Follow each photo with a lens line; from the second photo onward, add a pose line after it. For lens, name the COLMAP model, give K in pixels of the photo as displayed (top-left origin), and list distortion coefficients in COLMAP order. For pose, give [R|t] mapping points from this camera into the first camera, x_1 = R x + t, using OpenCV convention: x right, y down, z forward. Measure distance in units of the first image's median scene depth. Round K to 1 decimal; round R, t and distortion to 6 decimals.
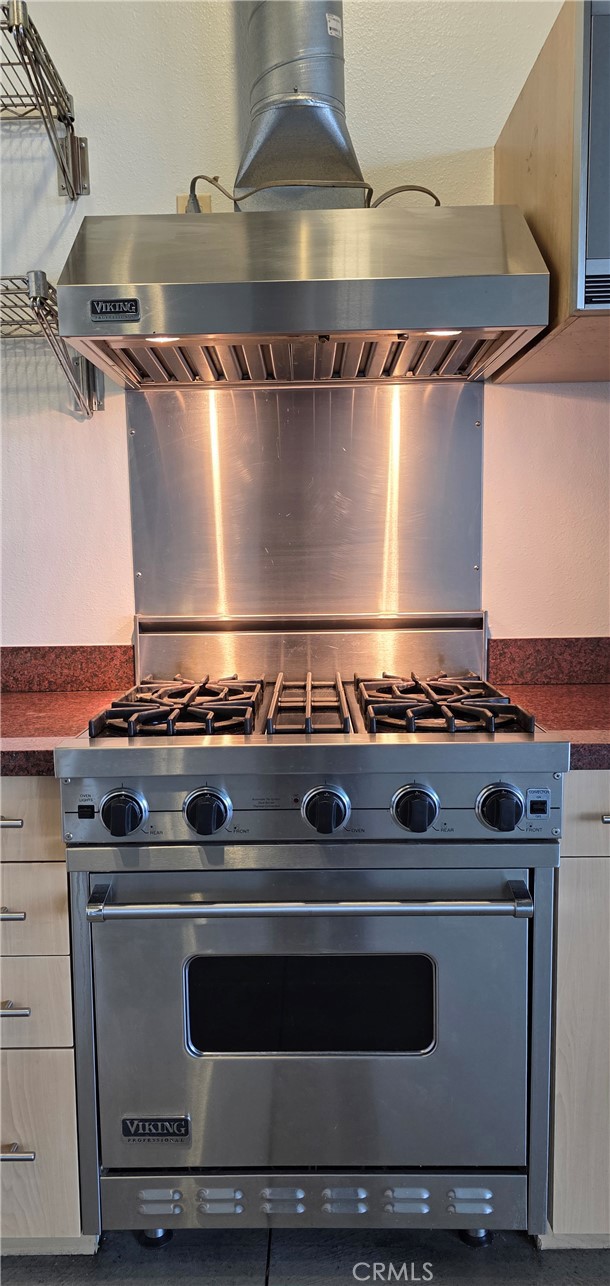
lens RADIAL K [[1097.2, 0, 302.8], [0, 1097.2, 638.5], [0, 0, 1]] dist [-0.002596, -0.000472]
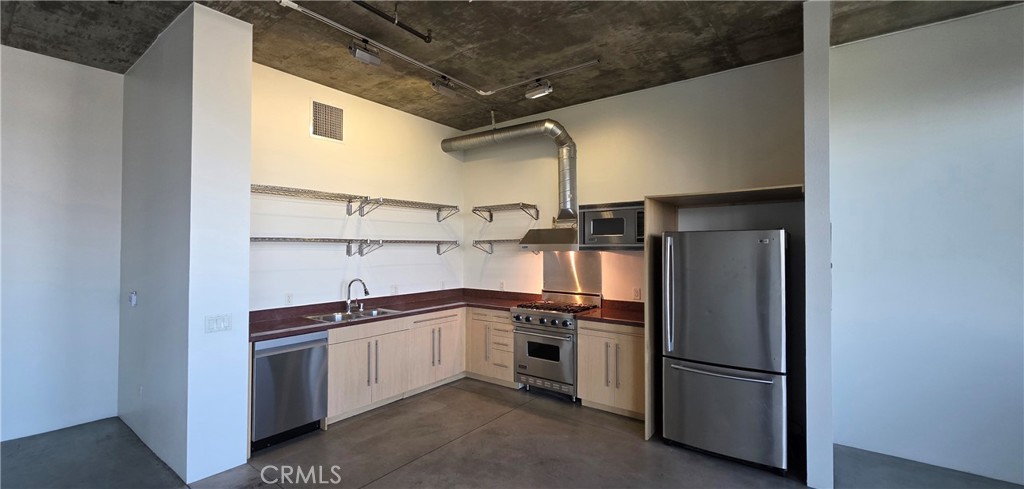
lens RADIAL K [[422.5, 0, 492.3], [0, 422.5, 238.2], [0, 0, 1]] dist [0.009414, 0.000176]
pose [[0.776502, -0.010853, -0.630022, 1.364497], [-0.070898, 0.991998, -0.104470, -0.052713], [0.626114, 0.125788, 0.769519, -1.216131]]
